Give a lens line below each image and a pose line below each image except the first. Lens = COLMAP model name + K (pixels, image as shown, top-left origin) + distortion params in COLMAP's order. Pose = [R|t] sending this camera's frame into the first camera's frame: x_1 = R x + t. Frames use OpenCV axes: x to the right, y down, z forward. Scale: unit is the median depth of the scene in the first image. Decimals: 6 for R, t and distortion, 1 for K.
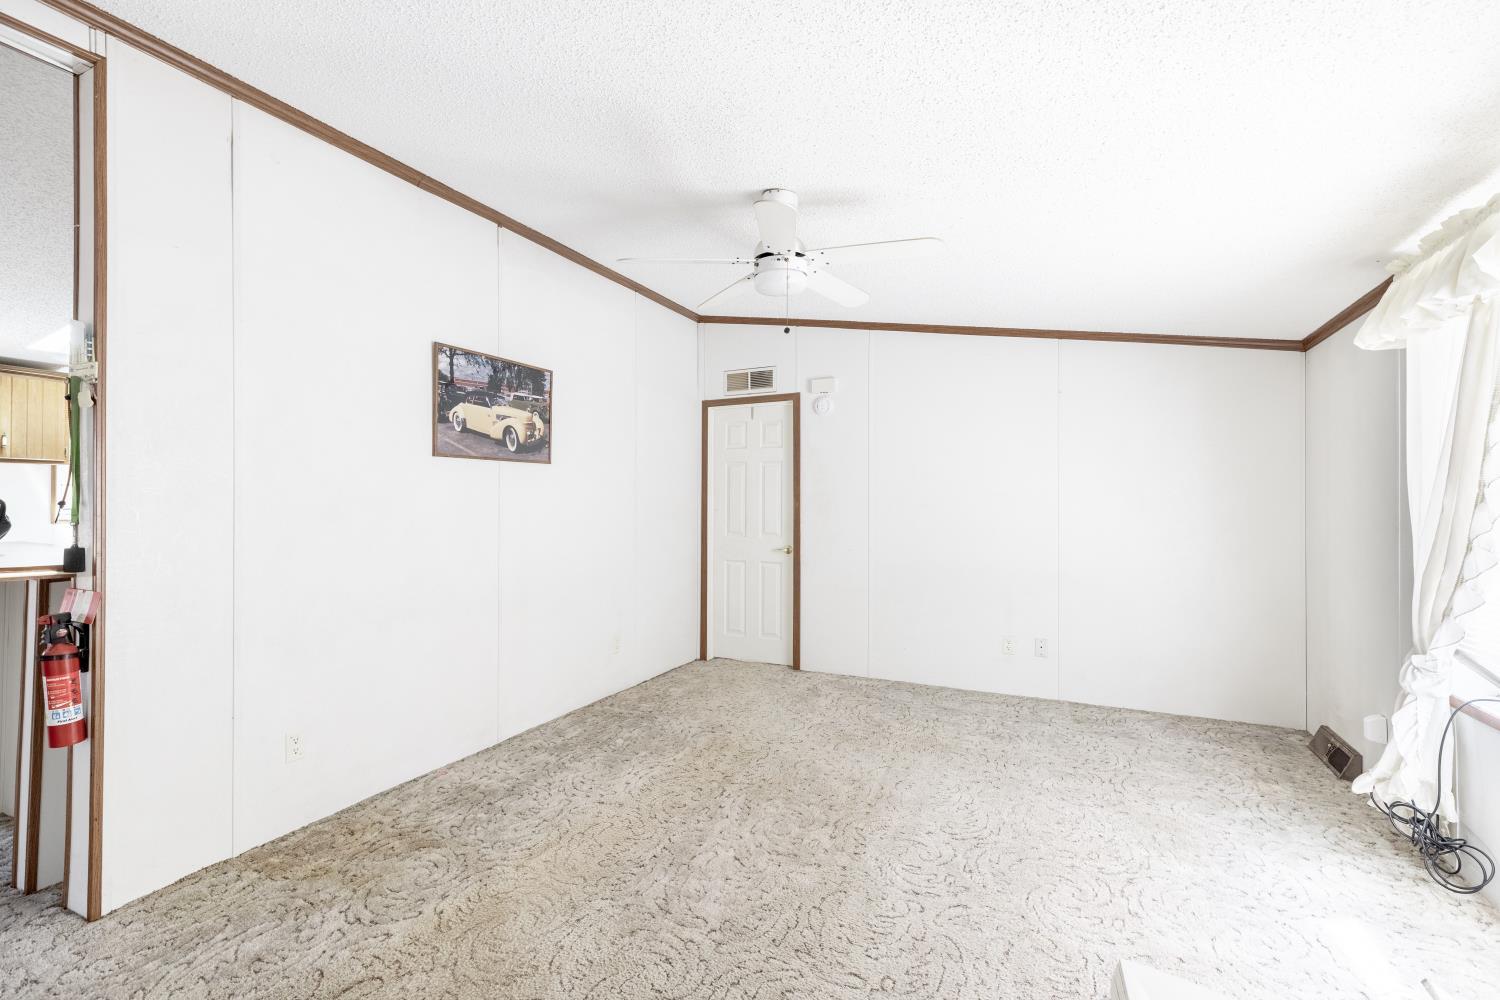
lens RADIAL K [[671.6, 0, 736.2], [0, 671.6, 499.8], [0, 0, 1]] dist [0.006811, -0.000981]
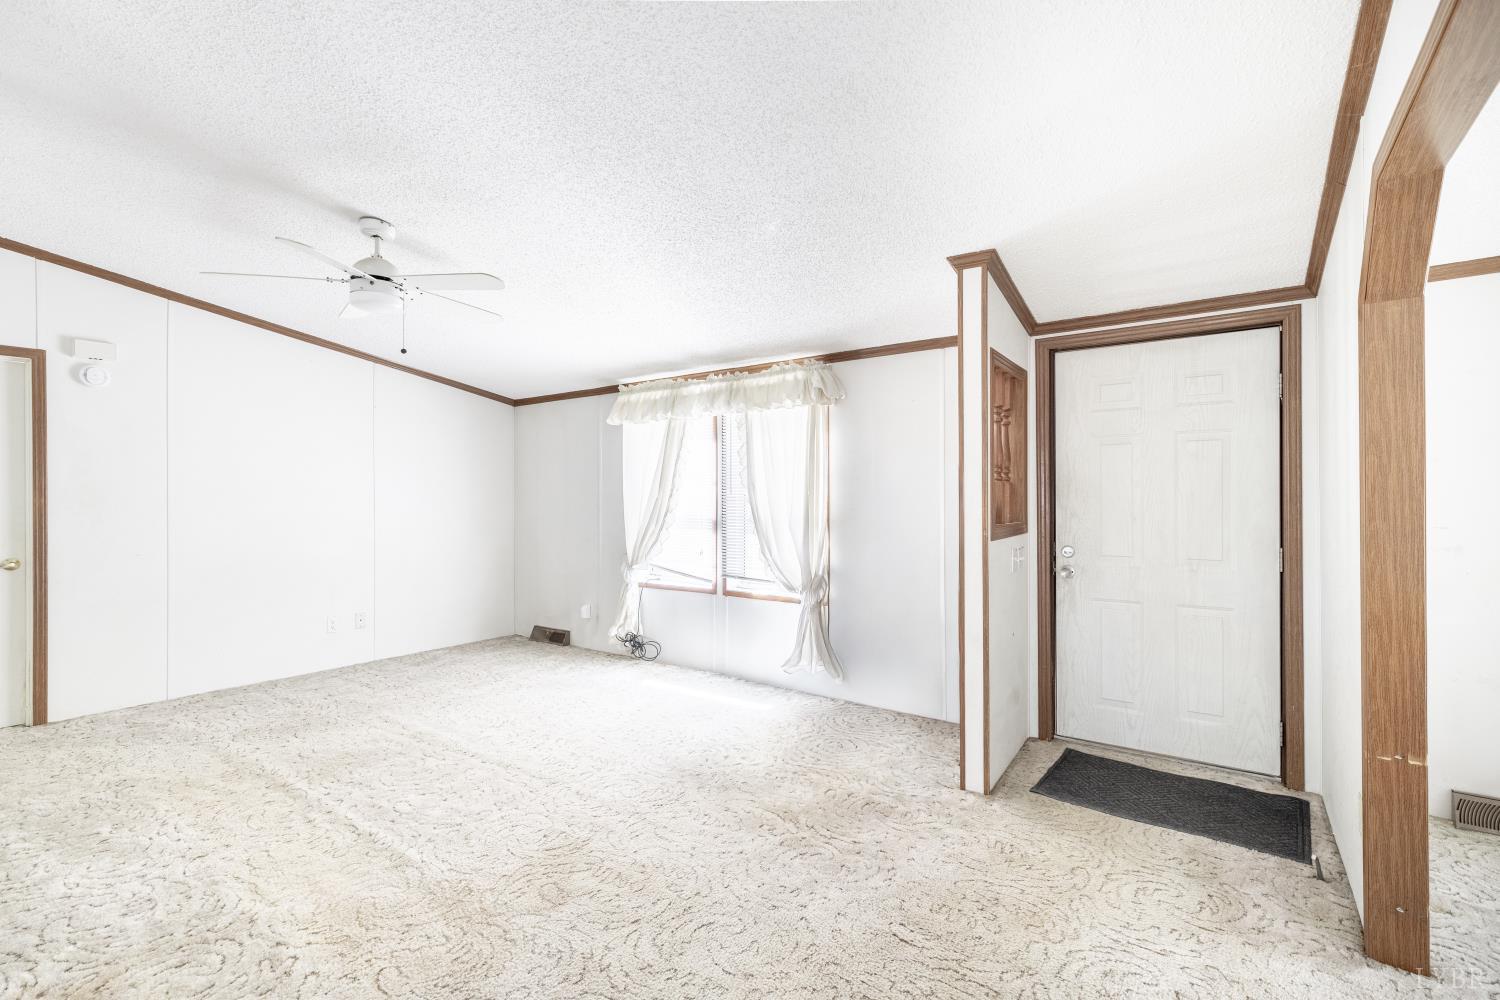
lens RADIAL K [[671.6, 0, 749.9], [0, 671.6, 501.4], [0, 0, 1]] dist [0.006811, -0.000981]
pose [[0.176463, -0.005477, 0.984292, -0.803012], [-0.001849, 0.999981, 0.005896, 0.002235], [-0.984306, -0.002860, 0.176449, 0.160994]]
